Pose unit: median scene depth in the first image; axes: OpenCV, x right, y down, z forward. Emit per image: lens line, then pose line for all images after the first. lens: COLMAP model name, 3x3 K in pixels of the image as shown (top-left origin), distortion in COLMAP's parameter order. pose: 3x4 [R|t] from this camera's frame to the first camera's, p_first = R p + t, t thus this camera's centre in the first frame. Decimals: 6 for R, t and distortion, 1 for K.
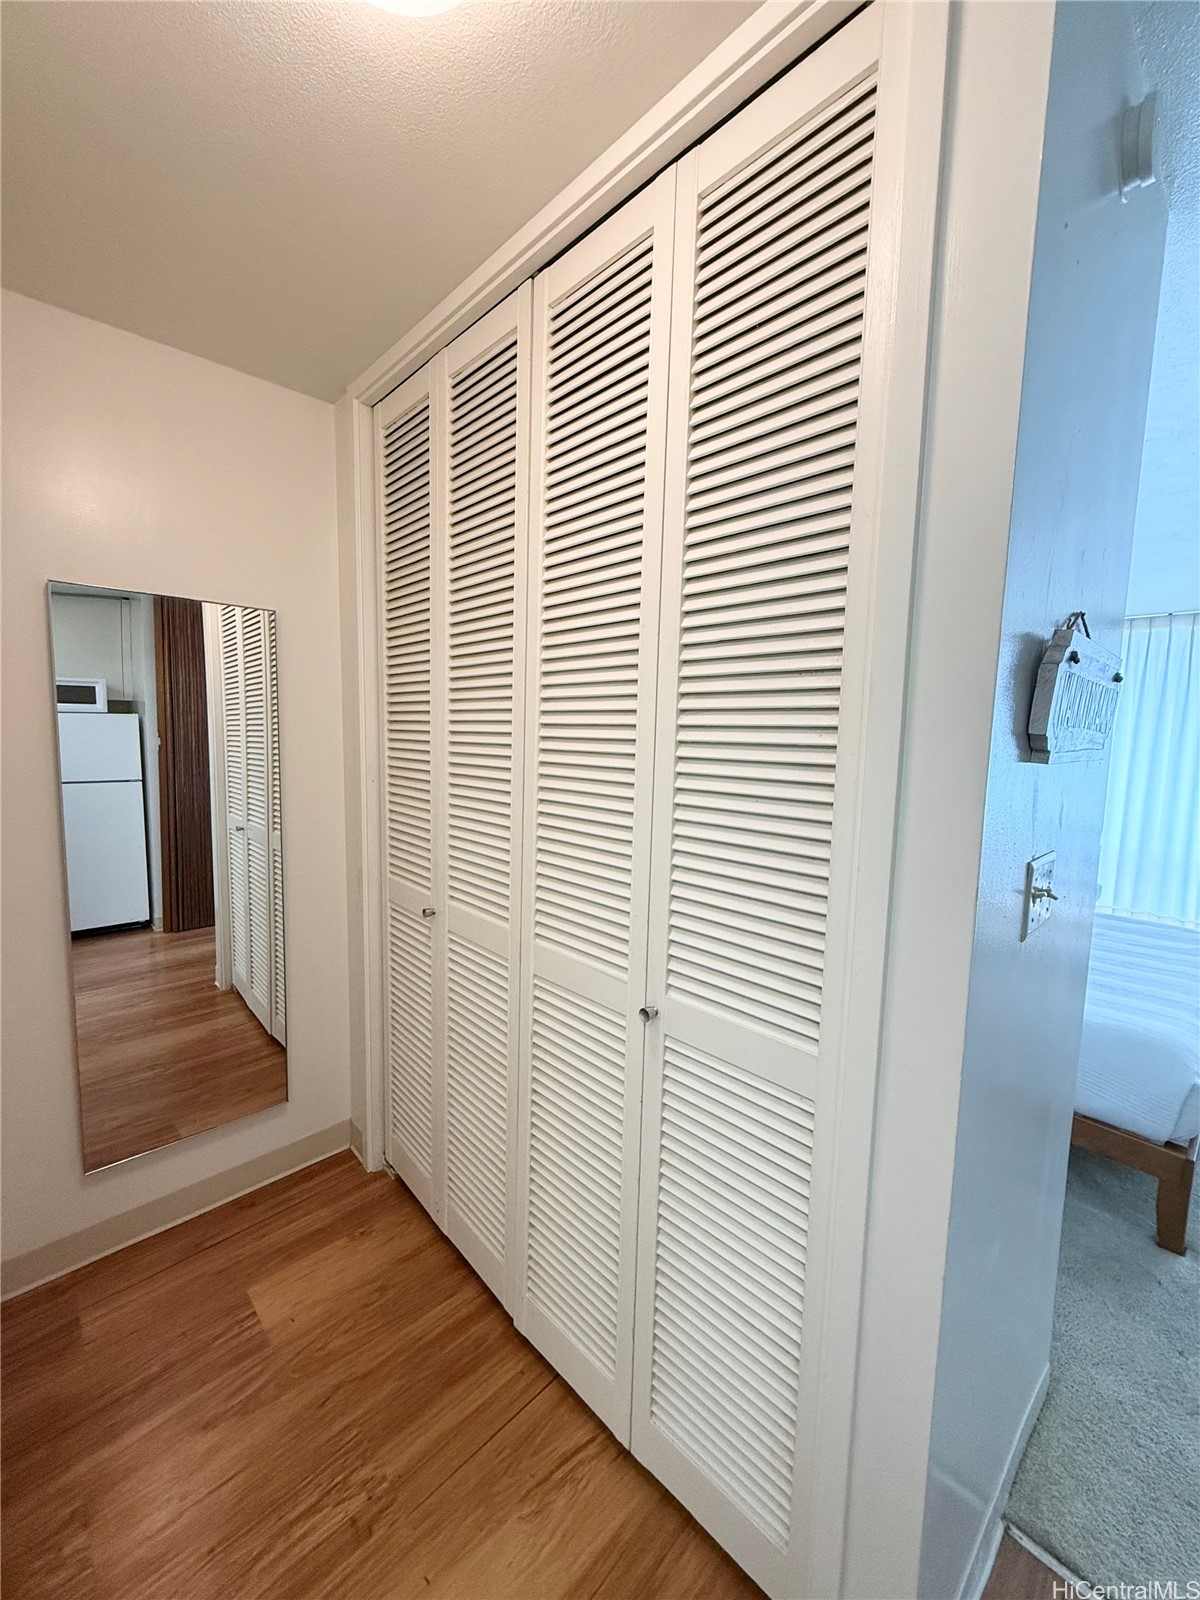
lens RADIAL K [[634.0, 0, 591.4], [0, 634.0, 796.9], [0, 0, 1]] dist [-0.010882, -0.000045]
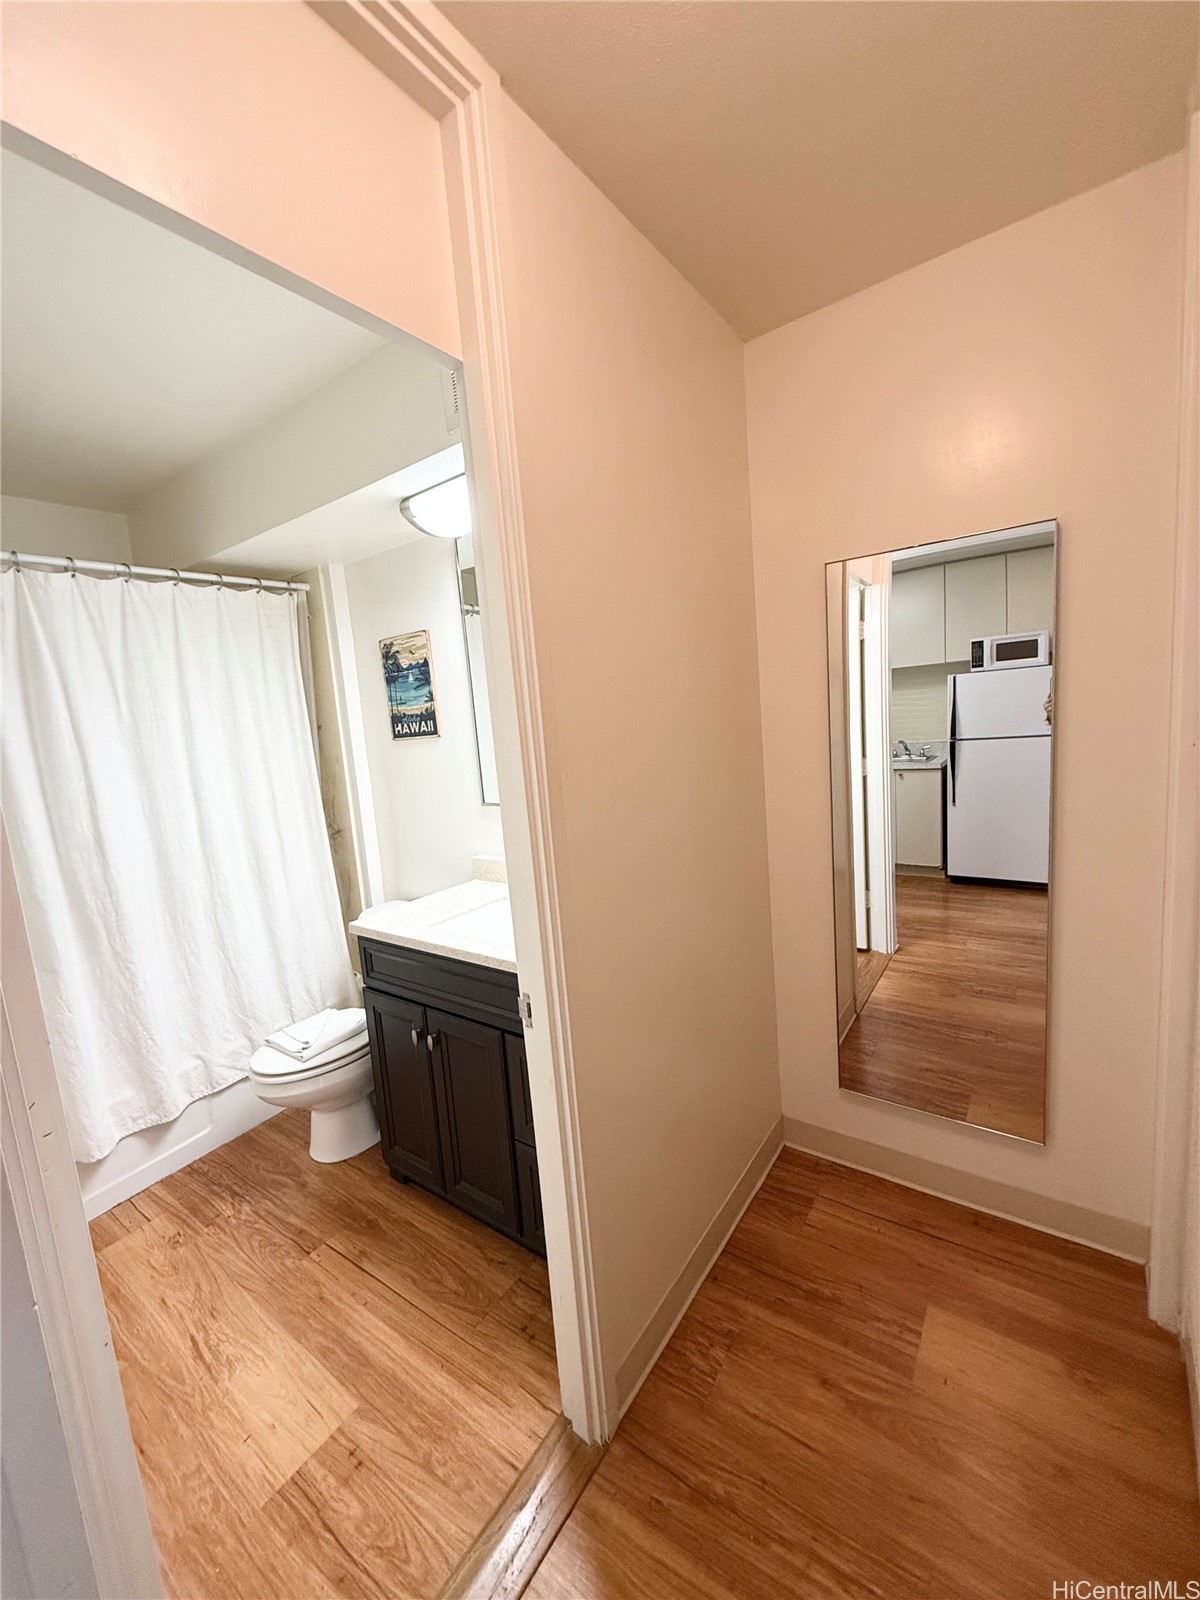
lens RADIAL K [[634.0, 0, 601.5], [0, 634.0, 799.9], [0, 0, 1]] dist [-0.010882, -0.000045]
pose [[0.178653, 0.092341, -0.979569, 0.155596], [-0.018979, 0.995724, 0.090402, -0.004190], [0.983729, 0.002440, 0.179642, 0.330321]]
